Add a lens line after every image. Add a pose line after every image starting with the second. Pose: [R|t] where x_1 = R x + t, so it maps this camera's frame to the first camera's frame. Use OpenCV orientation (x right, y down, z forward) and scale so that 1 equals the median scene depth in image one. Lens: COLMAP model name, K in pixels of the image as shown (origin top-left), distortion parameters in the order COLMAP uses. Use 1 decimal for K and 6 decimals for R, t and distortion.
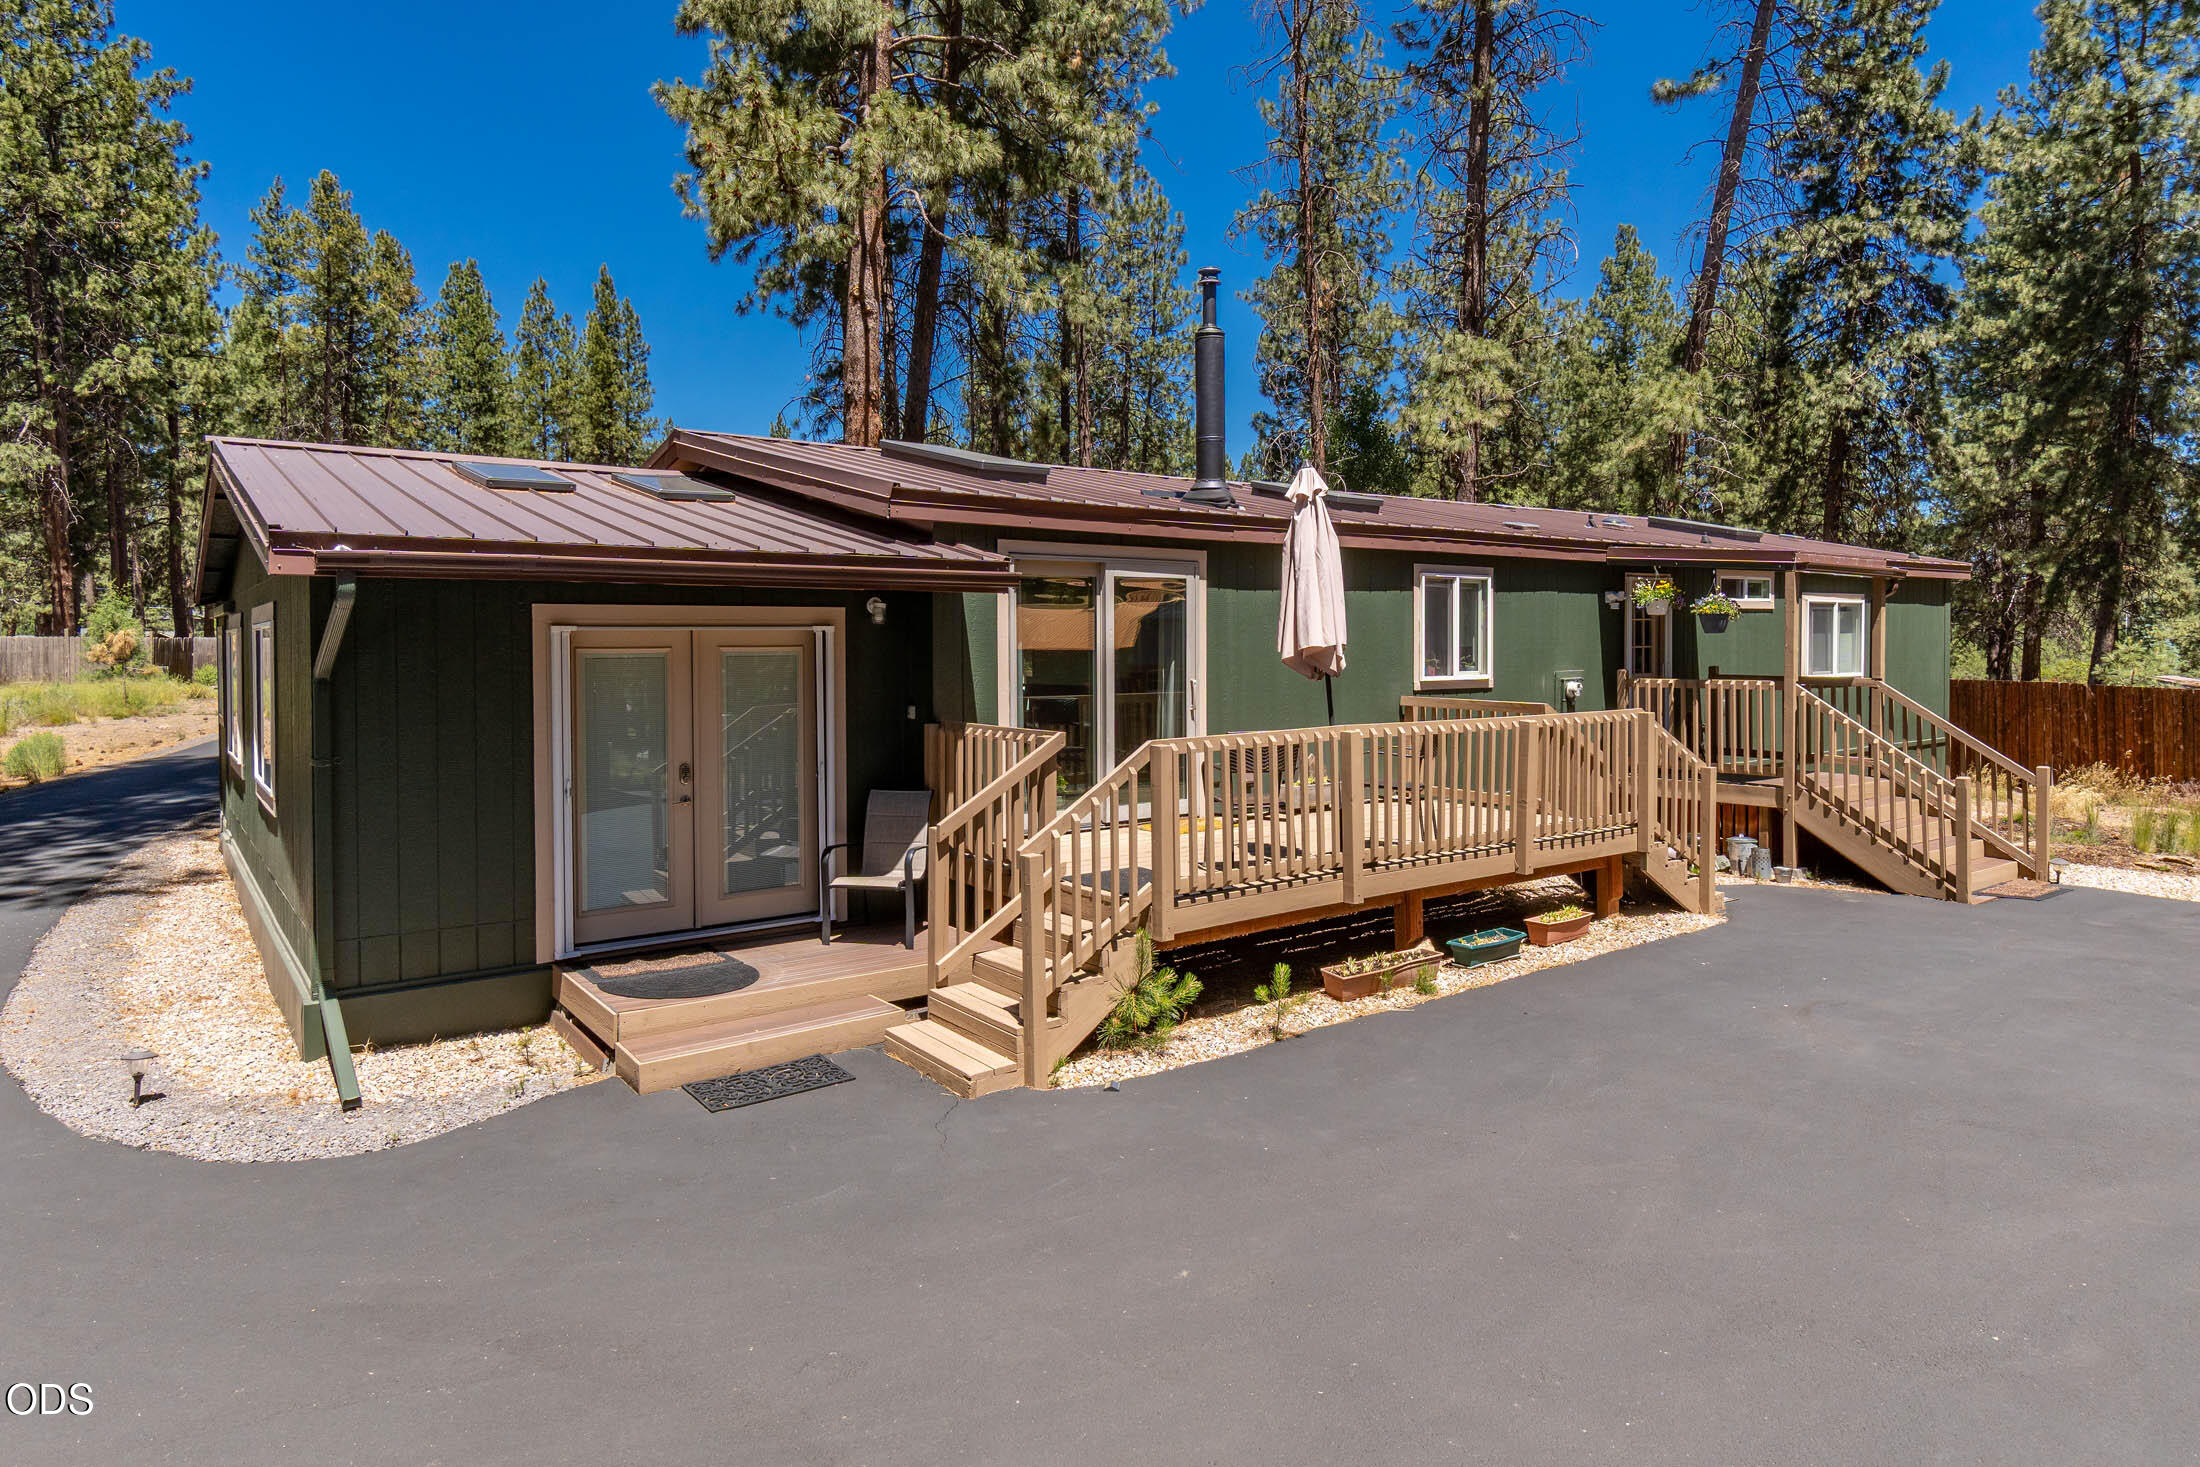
lens RADIAL K [[1287.4, 0, 1098.4], [0, 1287.4, 635.1], [0, 0, 1]] dist [0.032419, 0.000508]
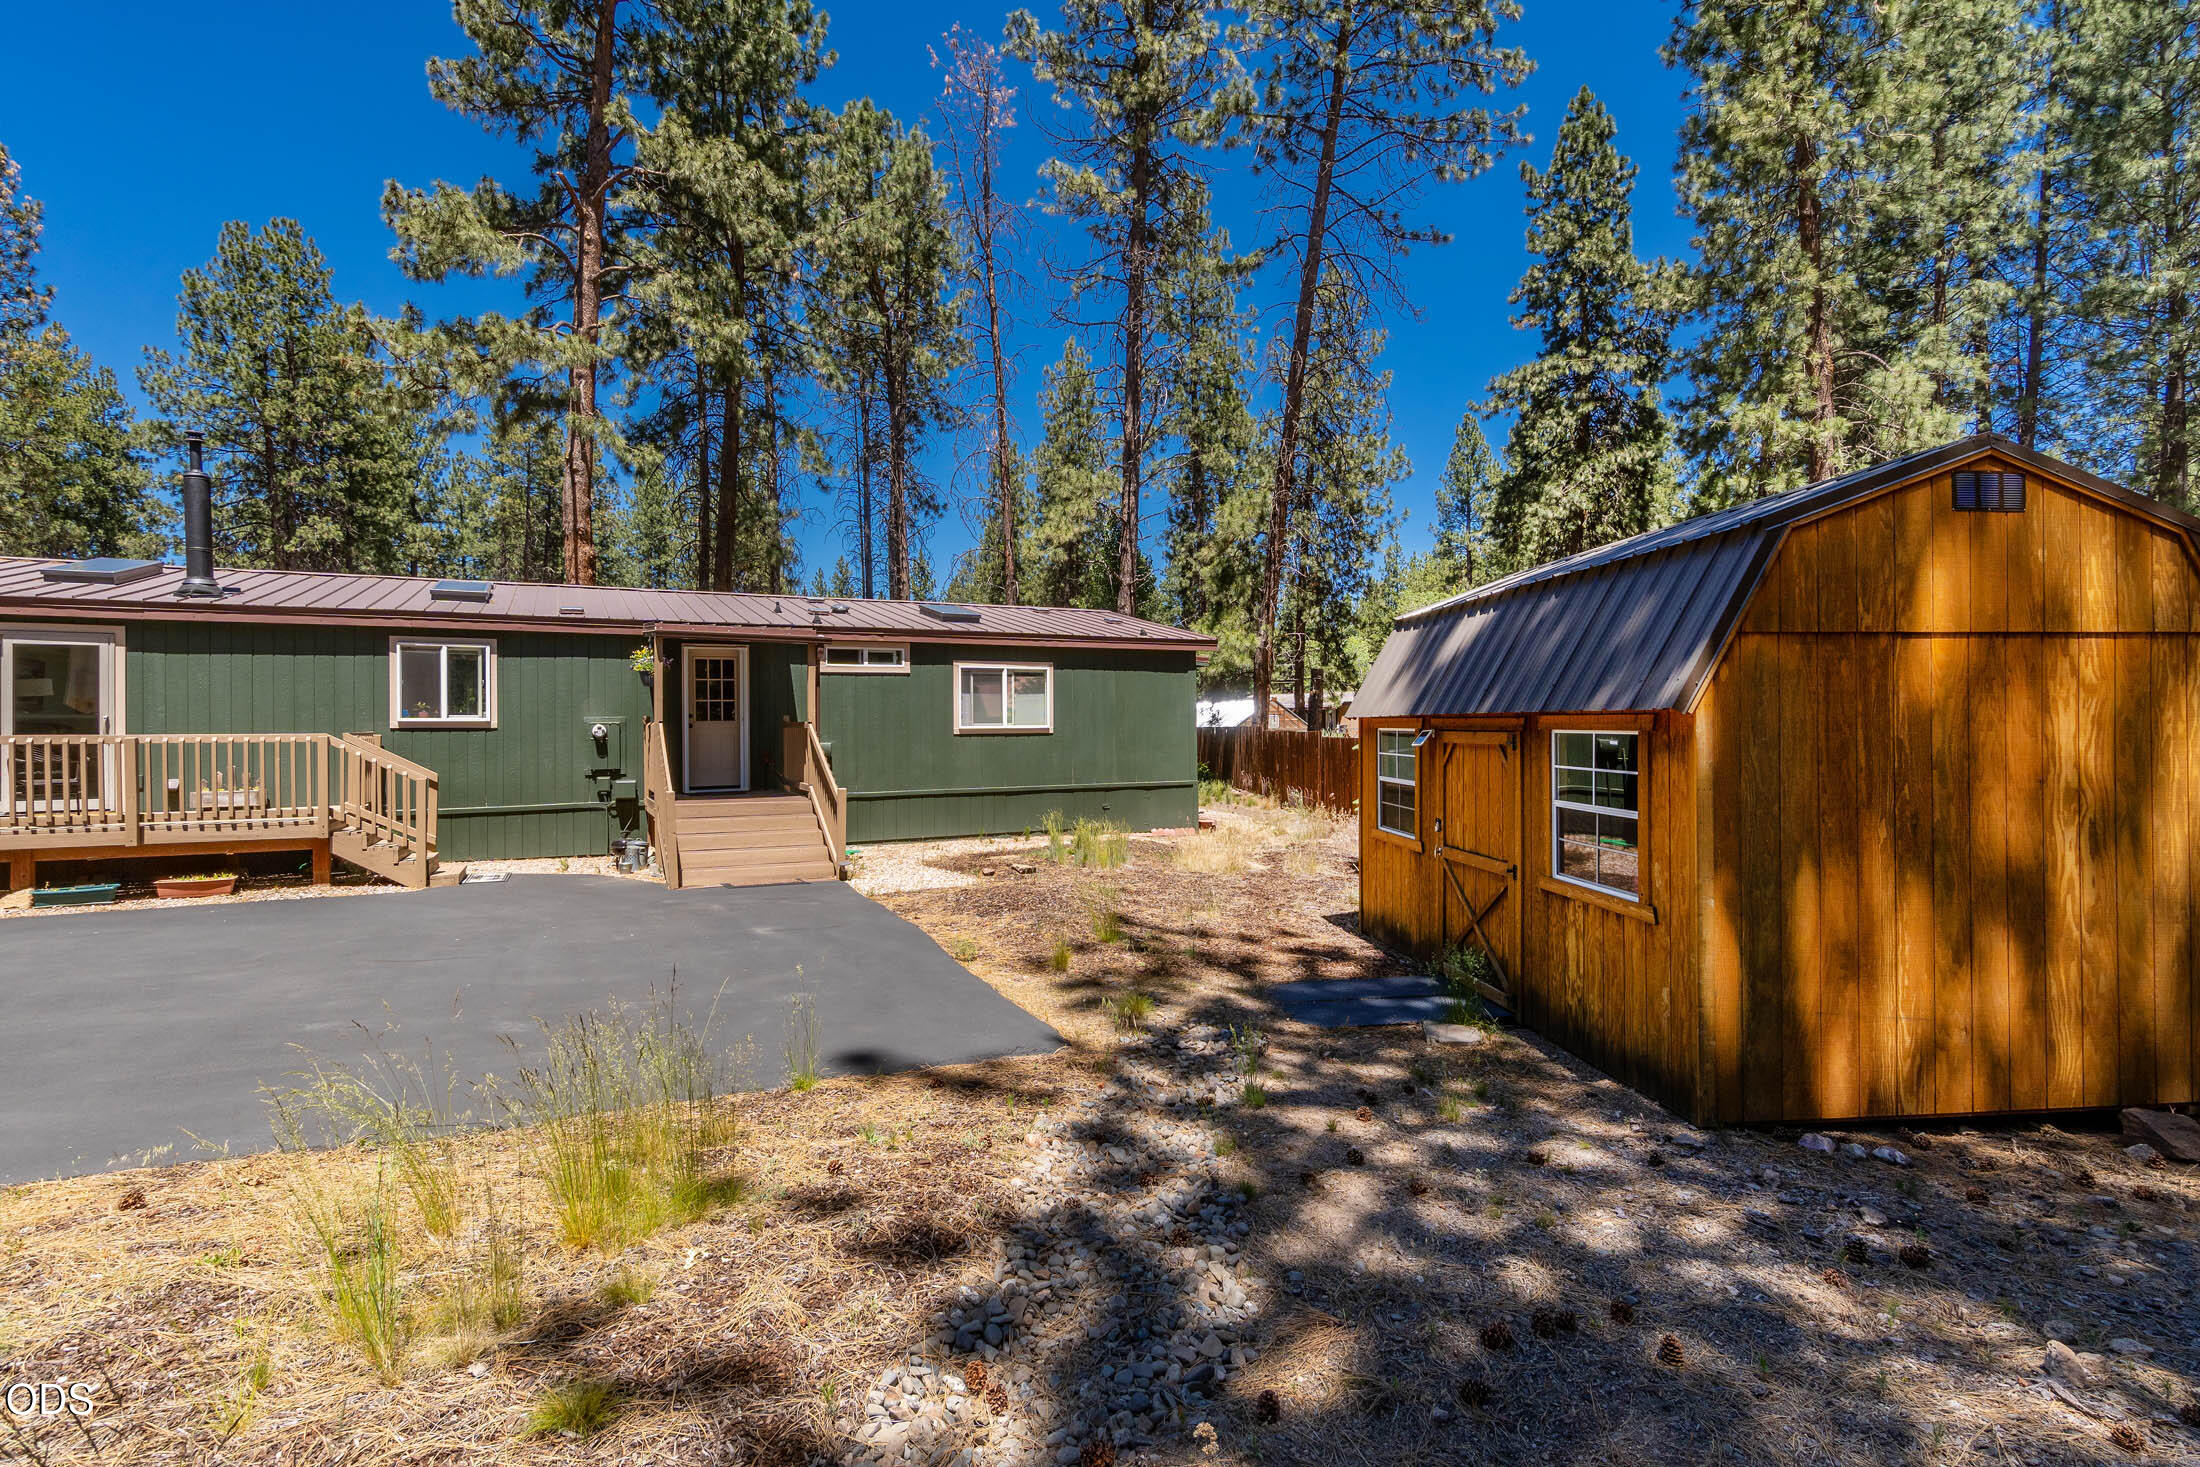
lens RADIAL K [[1001.3, 0, 1100.0], [0, 1001.3, 733.5], [0, 0, 1]] dist [-0.000179, 0.000014]
pose [[0.984385, 0.001390, -0.176024, 0.564125], [0.001244, 0.999889, 0.014849, 0.015993], [0.176025, -0.014836, 0.984274, 0.040736]]
